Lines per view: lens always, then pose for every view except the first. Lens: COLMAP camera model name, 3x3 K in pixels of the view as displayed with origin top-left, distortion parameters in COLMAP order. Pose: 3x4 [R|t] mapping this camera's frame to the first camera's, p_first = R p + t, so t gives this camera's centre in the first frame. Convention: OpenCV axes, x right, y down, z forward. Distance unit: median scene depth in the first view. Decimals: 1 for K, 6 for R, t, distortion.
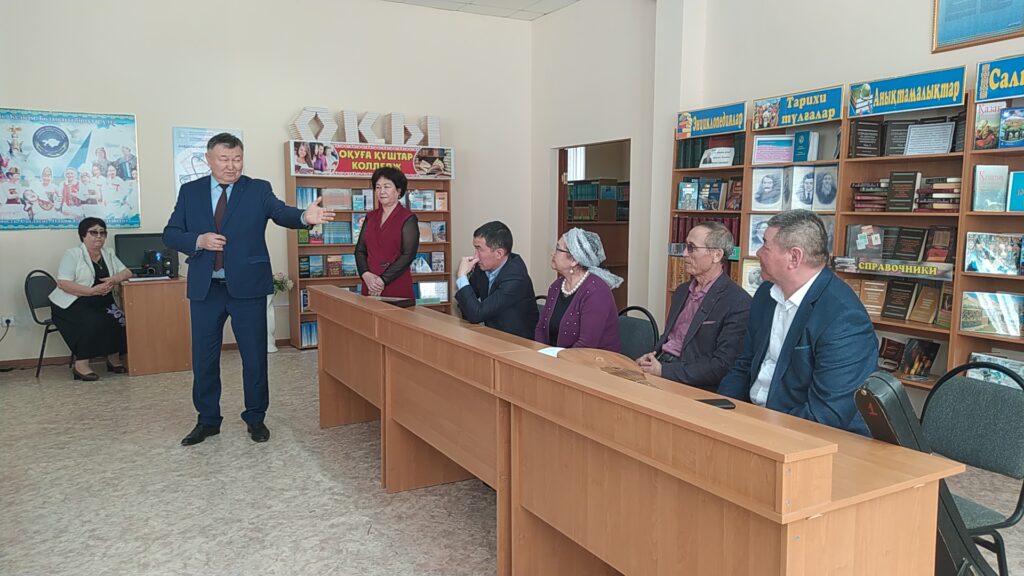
lens RADIAL K [[763.2, 0, 512.7], [0, 763.2, 291.2], [0, 0, 1]] dist [0.083788, -0.128787]
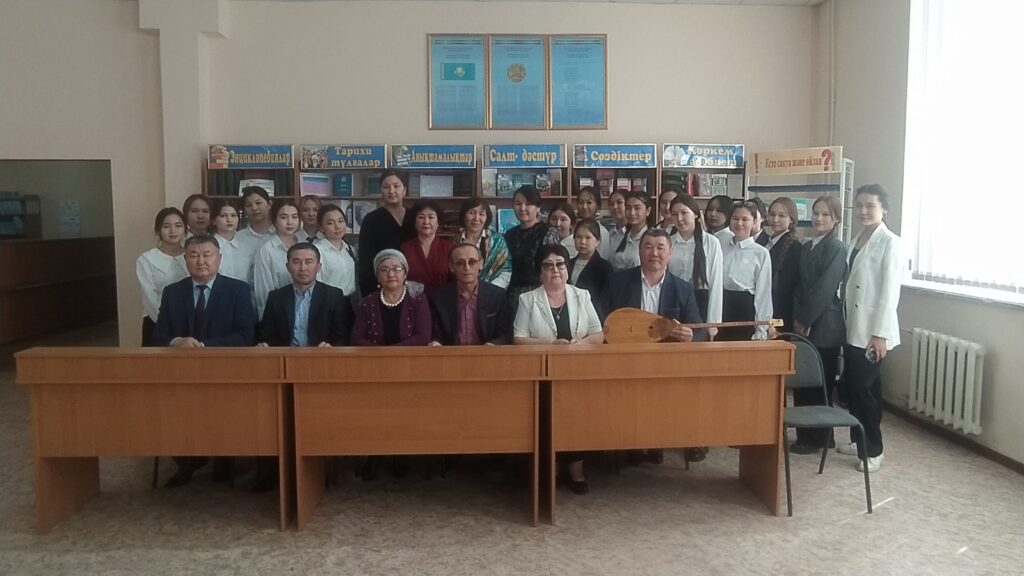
lens RADIAL K [[676.6, 0, 512.0], [0, 676.6, 288.0], [0, 0, 1]] dist [-0.038777, 0.030617]
pose [[0.440543, -0.099304, 0.892222, -0.606102], [0.099928, 0.993111, 0.061192, -0.058992], [-0.892152, 0.062200, 0.447432, 0.263224]]
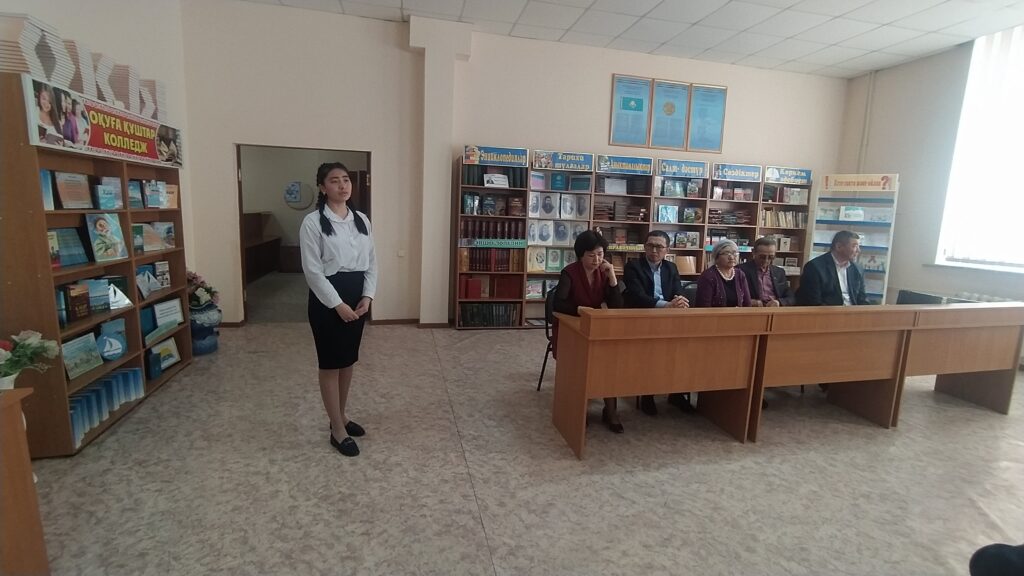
lens RADIAL K [[473.8, 0, 523.7], [0, 473.8, 266.6], [0, 0, 1]] dist [-0.000075, 0.001143]
pose [[0.243514, -0.111352, 0.963484, -0.790917], [0.065240, 0.993018, 0.098276, -0.117654], [-0.967701, 0.038926, 0.249079, 0.901420]]
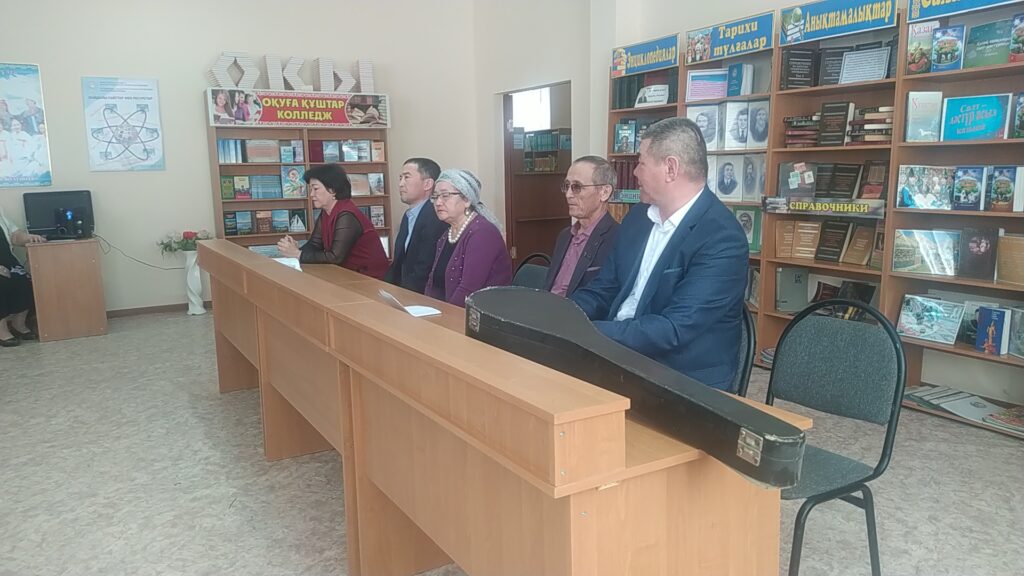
lens RADIAL K [[761.3, 0, 512.0], [0, 761.3, 288.0], [0, 0, 1]] dist [0.115098, -0.190775]
pose [[0.999612, -0.023990, 0.014137, 0.093456], [0.023239, 0.998427, 0.051033, 0.011259], [-0.015339, -0.050685, 0.998597, 0.062042]]
